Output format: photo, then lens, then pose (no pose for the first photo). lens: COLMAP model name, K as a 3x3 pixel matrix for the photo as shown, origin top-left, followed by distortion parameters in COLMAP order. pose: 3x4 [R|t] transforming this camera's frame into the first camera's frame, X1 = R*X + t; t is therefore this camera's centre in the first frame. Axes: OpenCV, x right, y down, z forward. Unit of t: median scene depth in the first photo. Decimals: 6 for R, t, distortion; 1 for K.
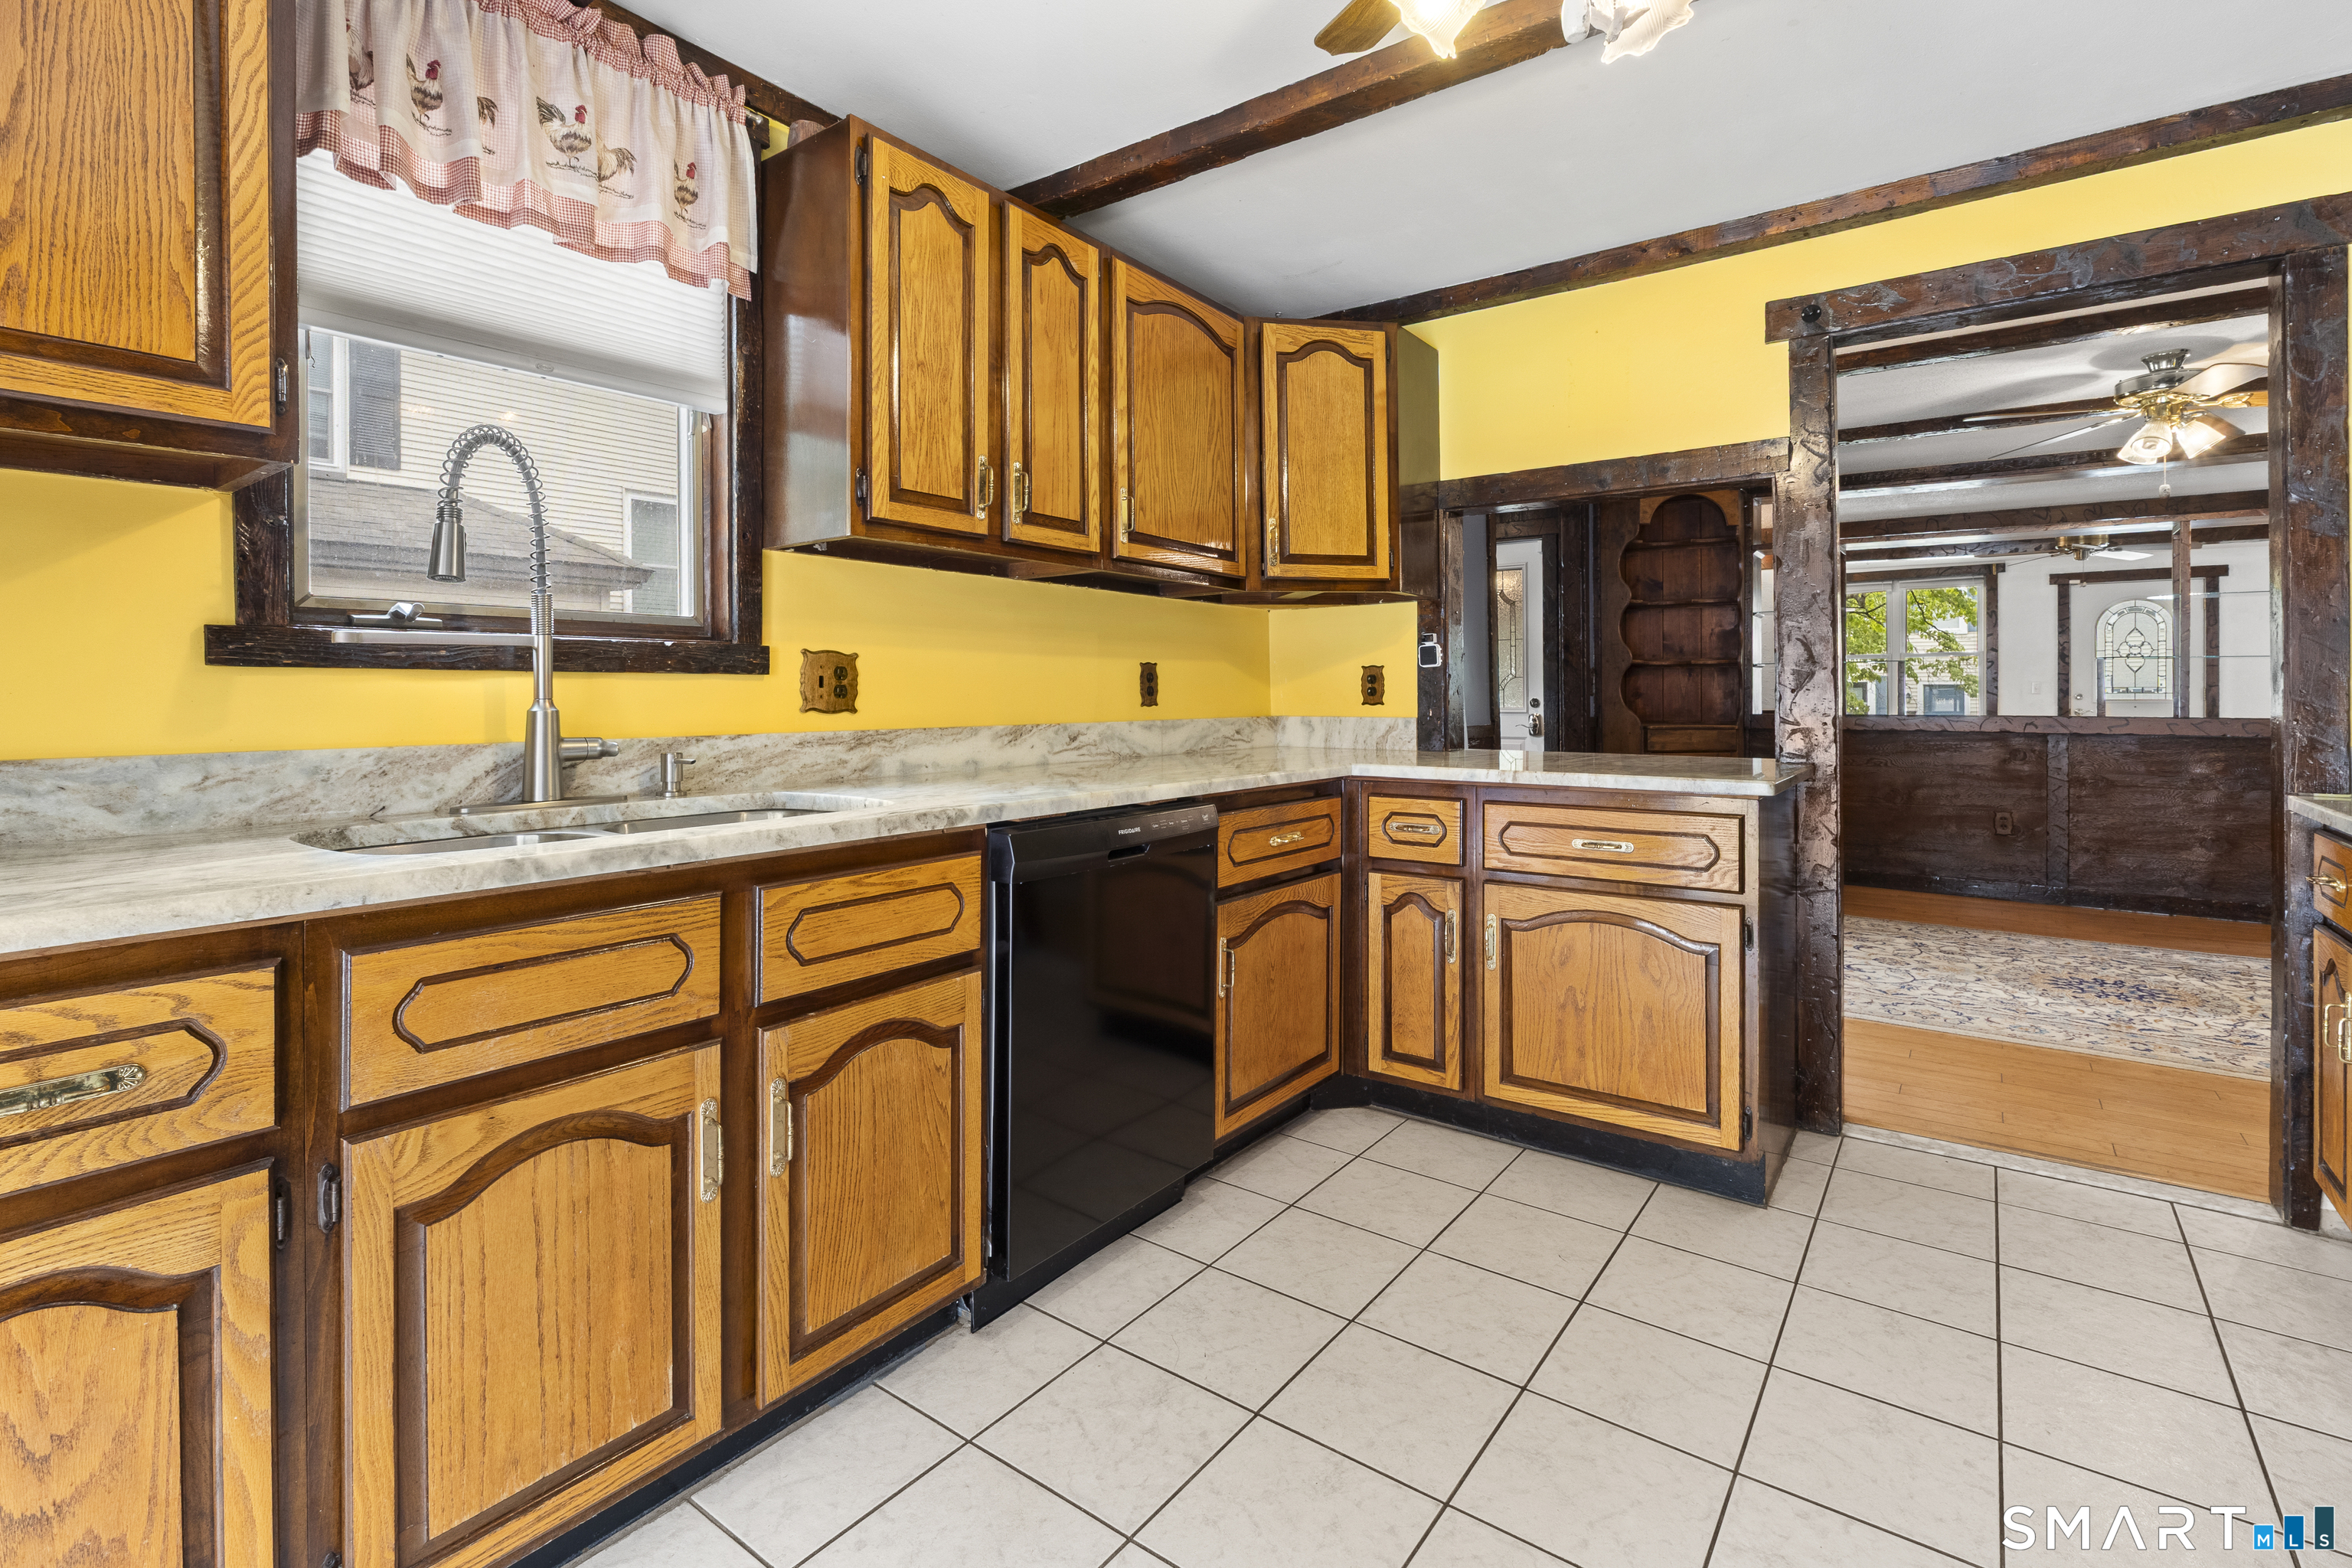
lens RADIAL K [[1083.3, 0, 1177.1], [0, 1083.3, 692.9], [0, 0, 1]] dist [0.001605, 0.000180]
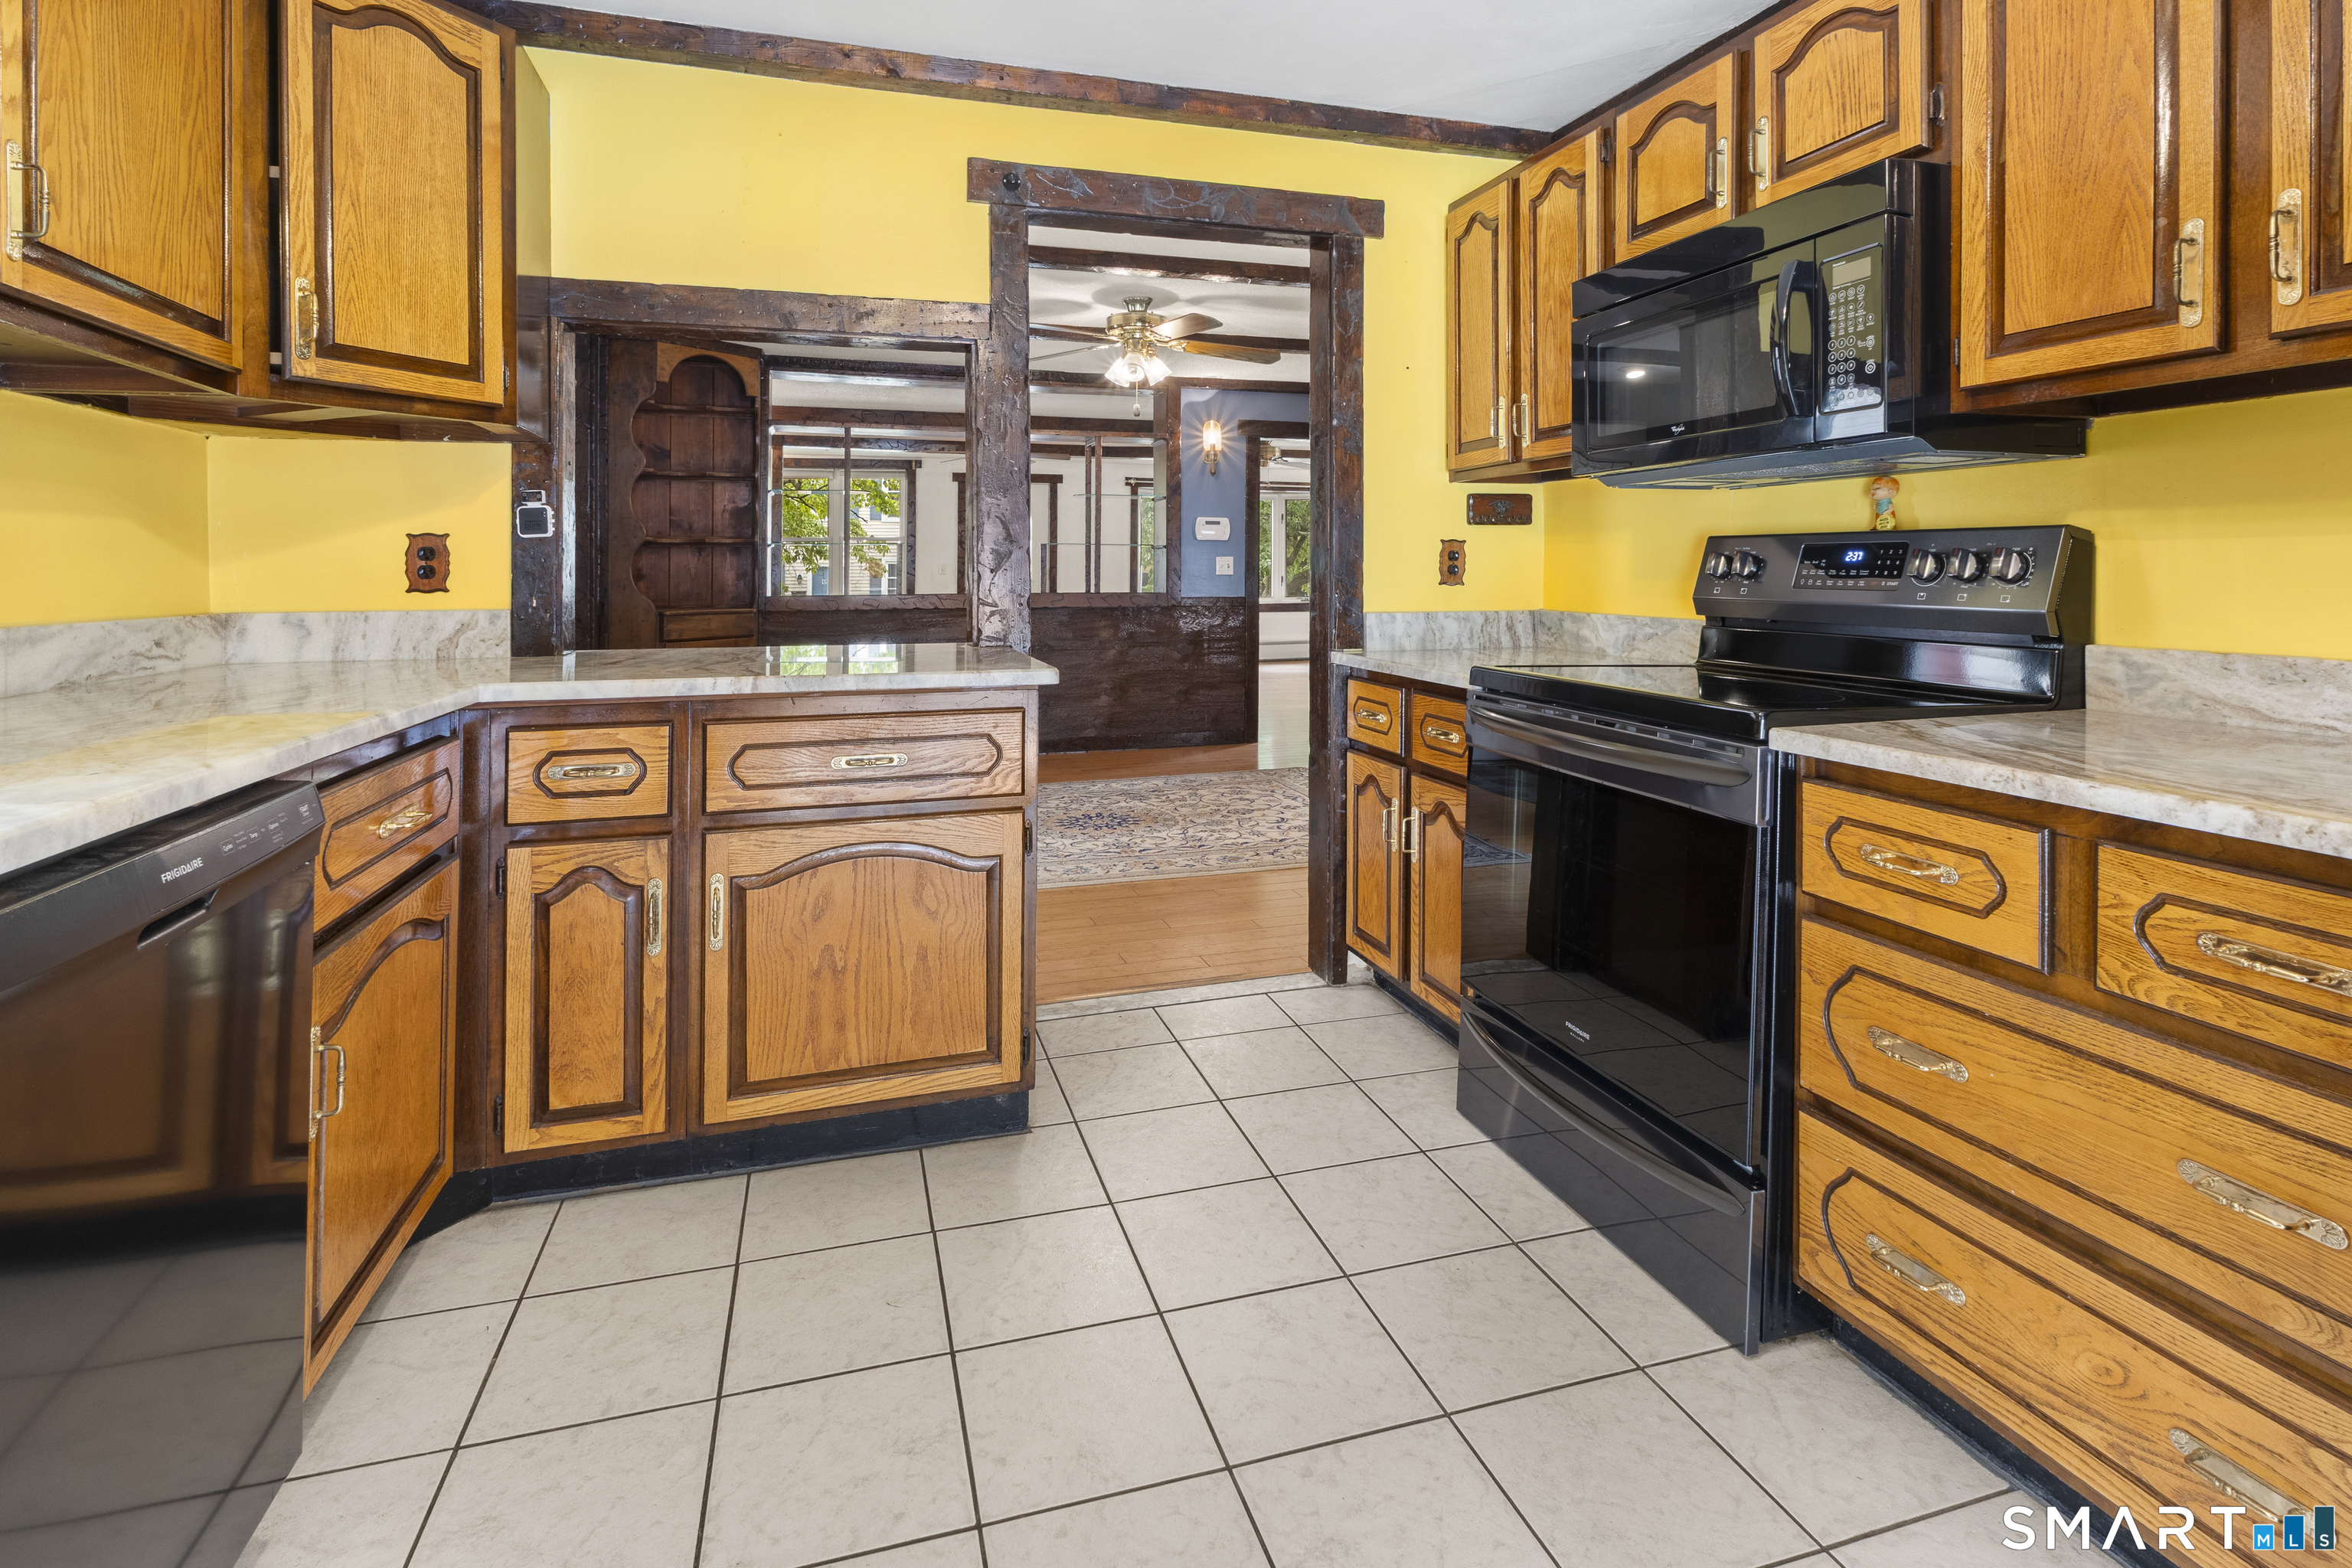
lens RADIAL K [[1131.1, 0, 1173.1], [0, 1131.1, 566.1], [0, 0, 1]] dist [0.000635, 0.000222]
pose [[0.592186, 0.004584, 0.805789, -0.136985], [0.001595, 0.999975, -0.006861, 0.000582], [-0.805800, 0.005348, 0.592164, 0.275183]]
